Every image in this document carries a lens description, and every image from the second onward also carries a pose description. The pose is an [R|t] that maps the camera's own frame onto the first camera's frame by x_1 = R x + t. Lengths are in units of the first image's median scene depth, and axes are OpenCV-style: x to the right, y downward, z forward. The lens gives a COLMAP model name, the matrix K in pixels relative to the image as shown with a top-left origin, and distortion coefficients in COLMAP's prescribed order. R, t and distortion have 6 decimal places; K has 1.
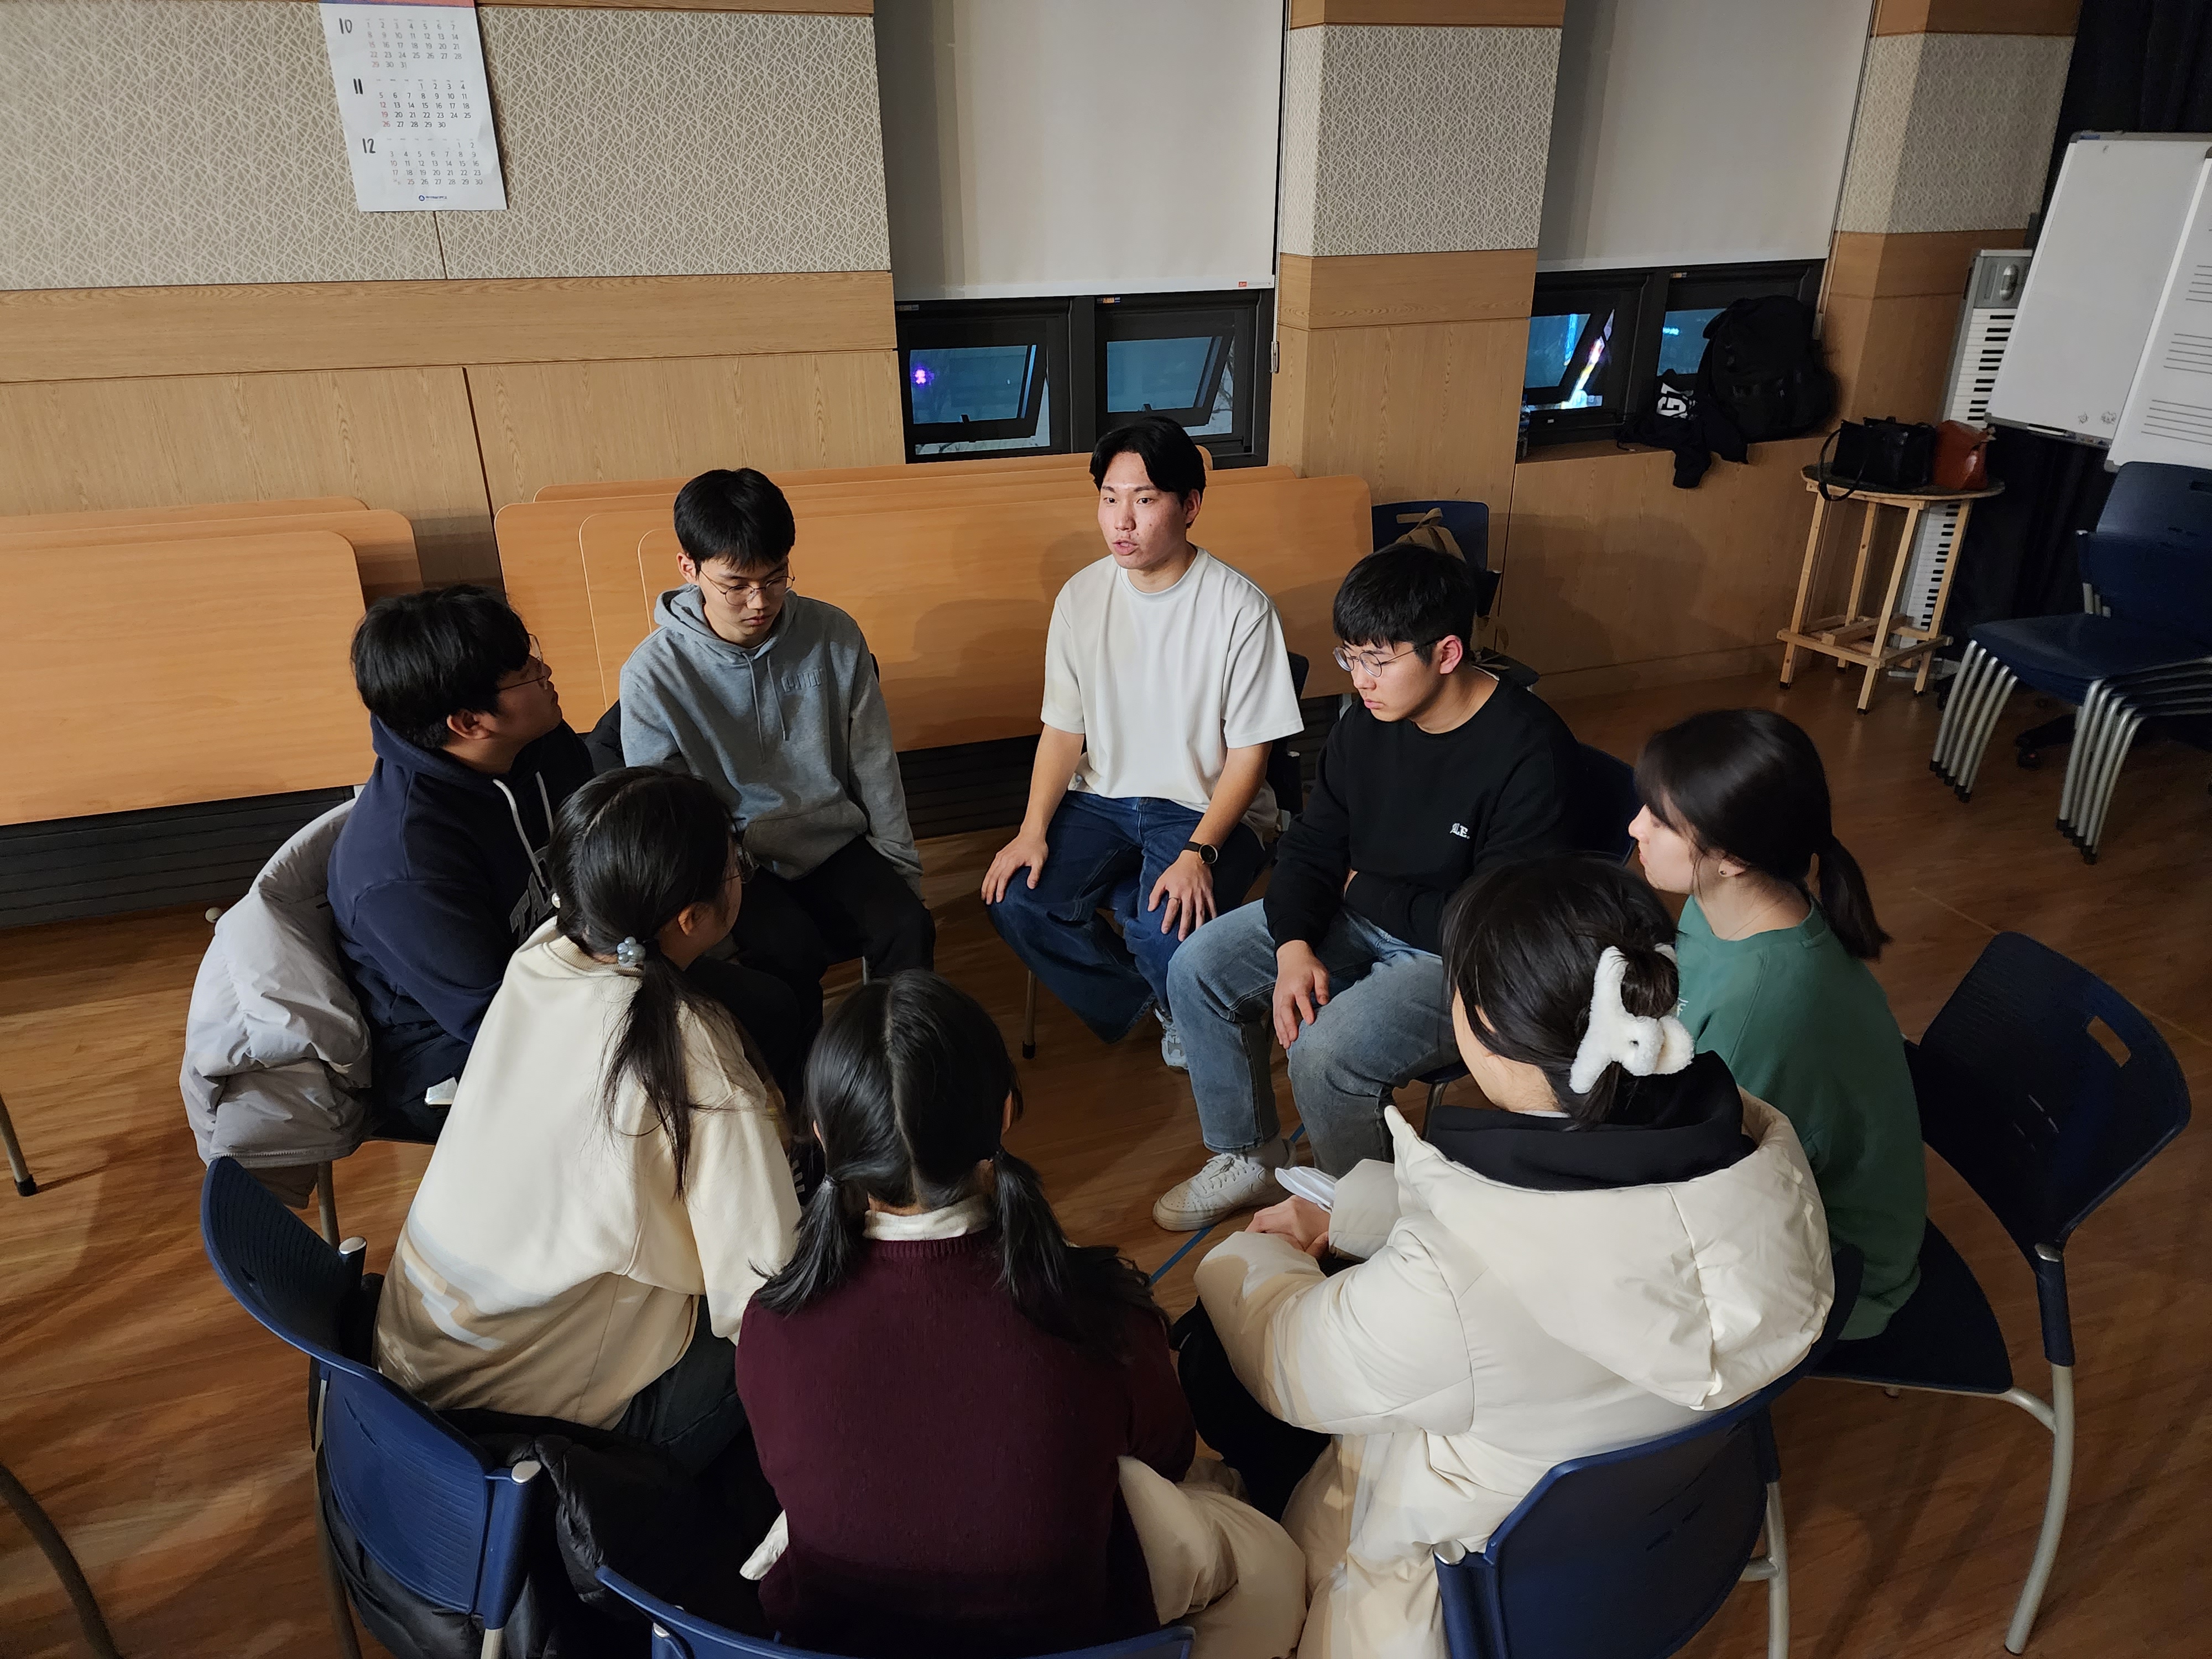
lens RADIAL K [[1487.4, 0, 1106.0], [0, 1487.4, 829.5], [0, 0, 1]] dist [0.084895, -0.082085]
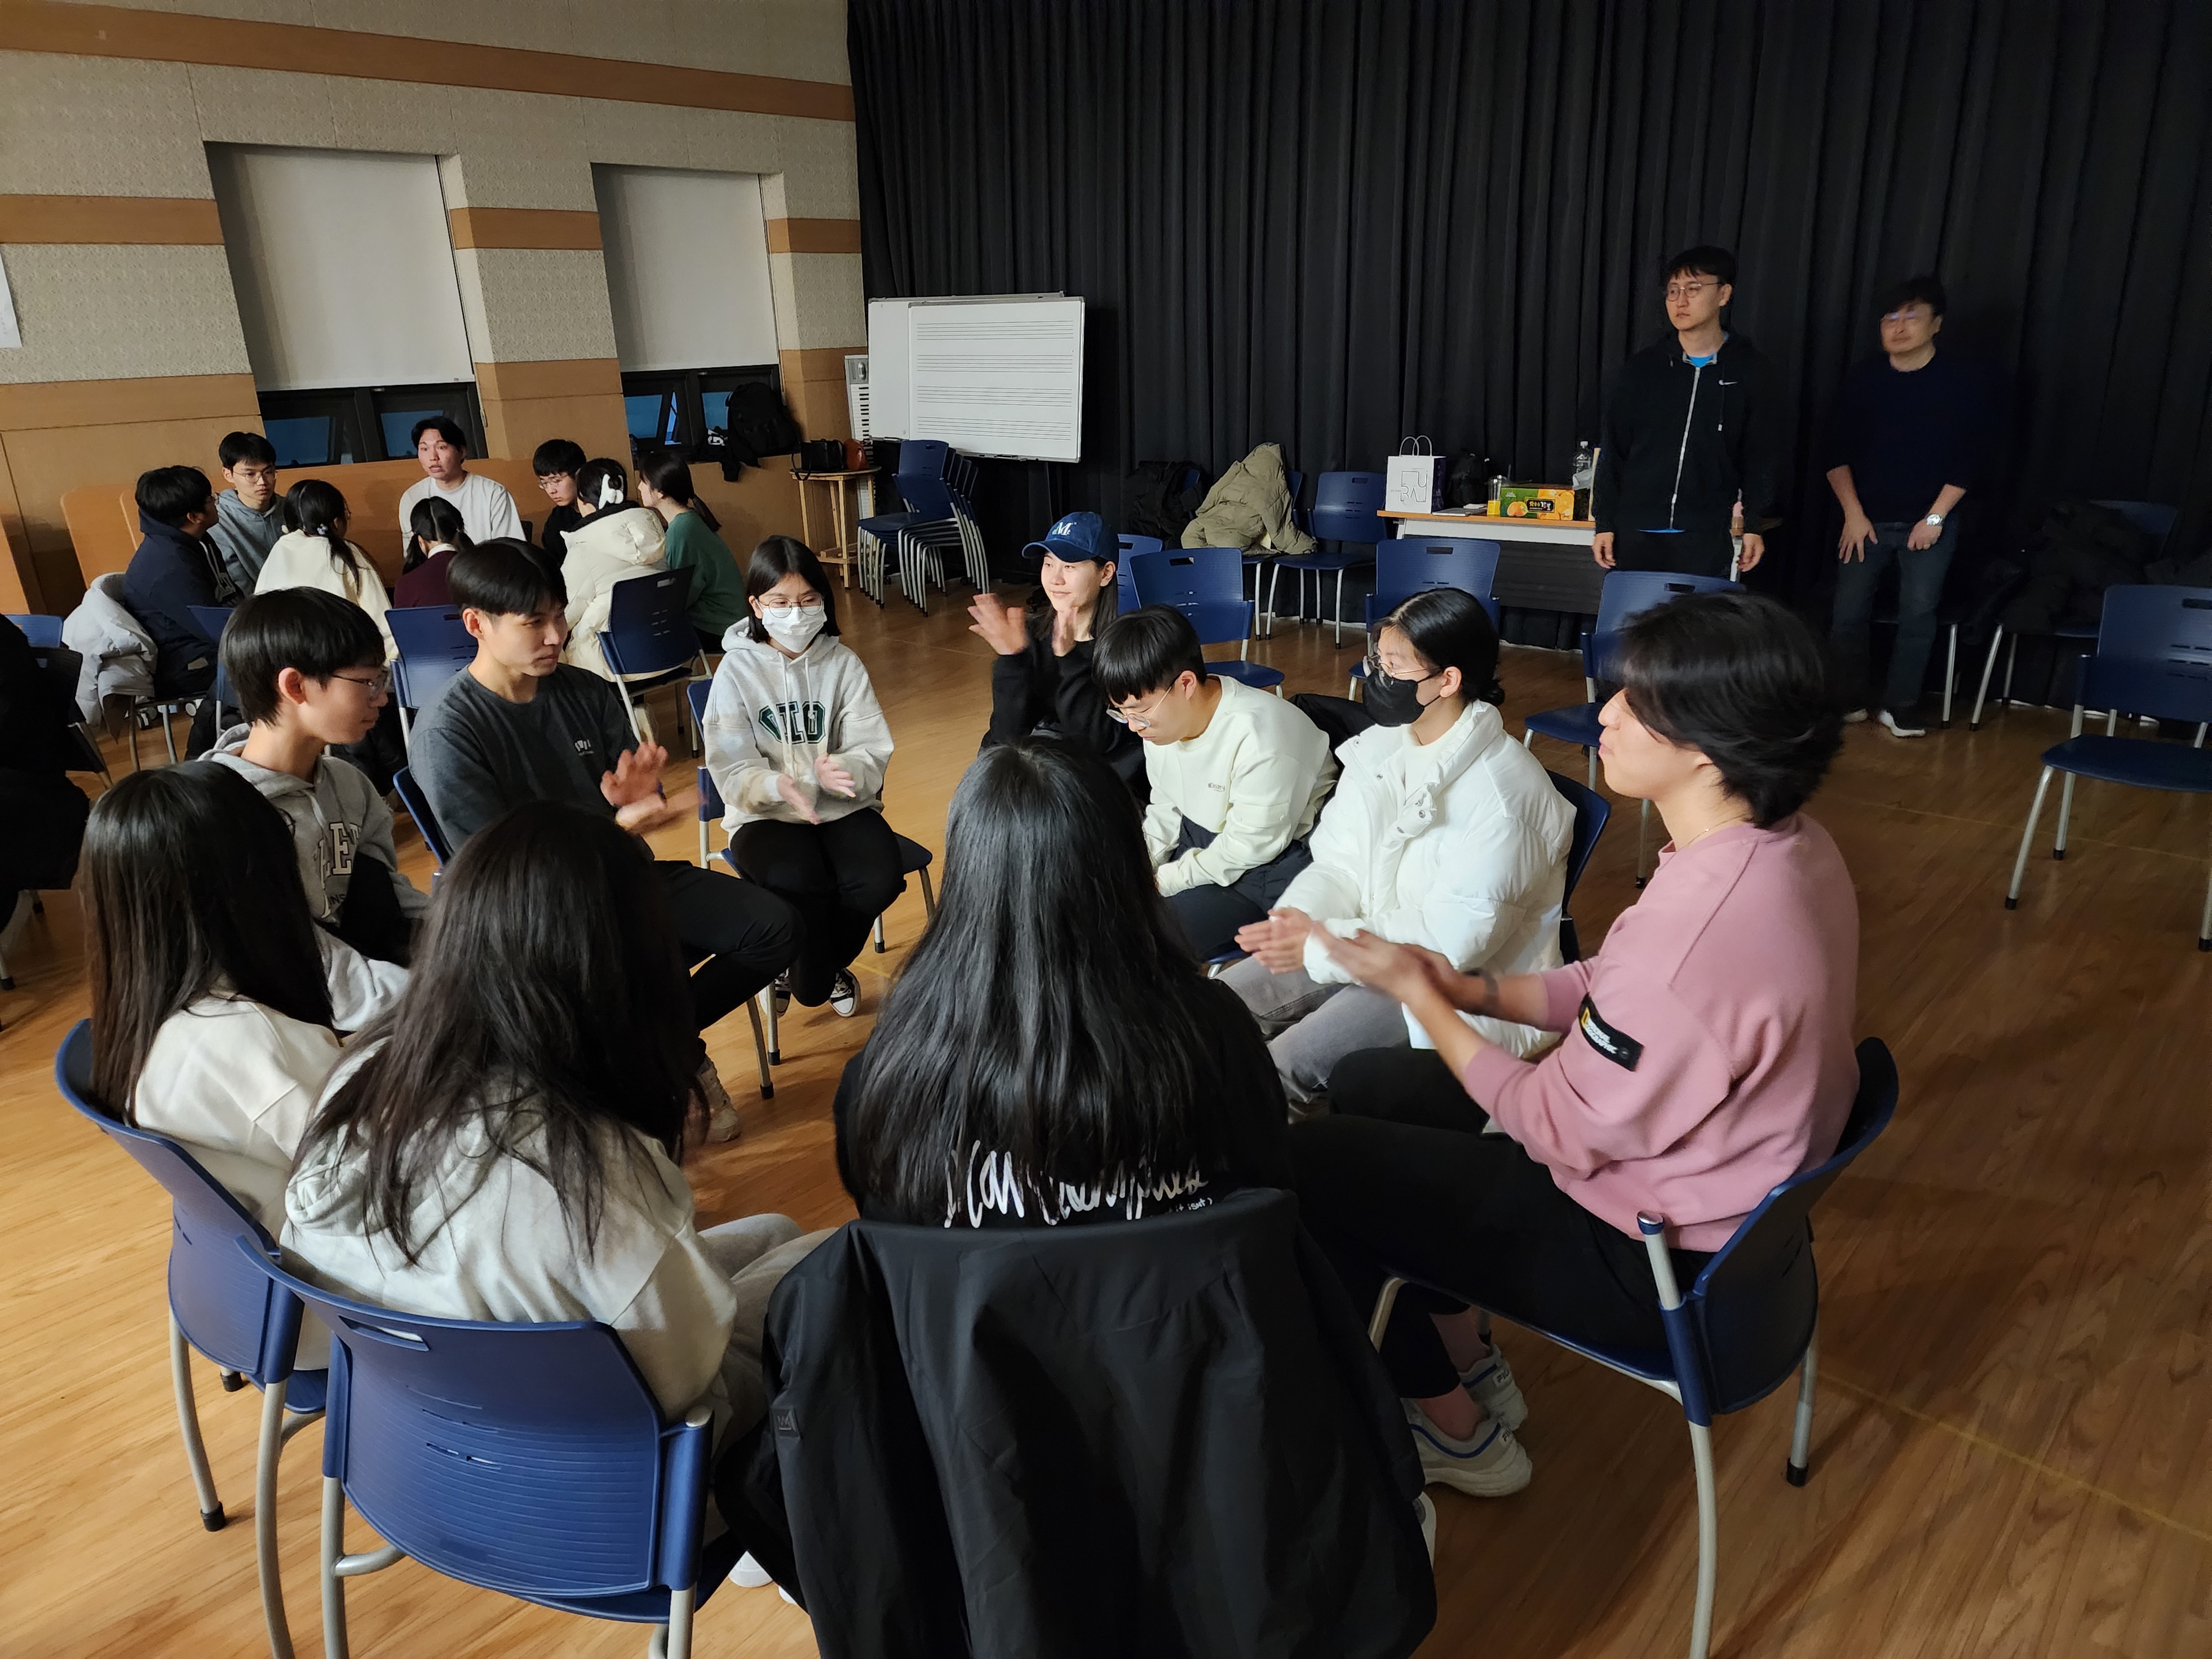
lens RADIAL K [[1487.4, 0, 1106.0], [0, 1487.4, 829.5], [0, 0, 1]] dist [0.084895, -0.082085]
pose [[0.875253, -0.177500, 0.449918, -0.133307], [0.221970, 0.973891, -0.047595, 0.405458], [-0.429723, 0.141526, 0.891801, -0.845244]]
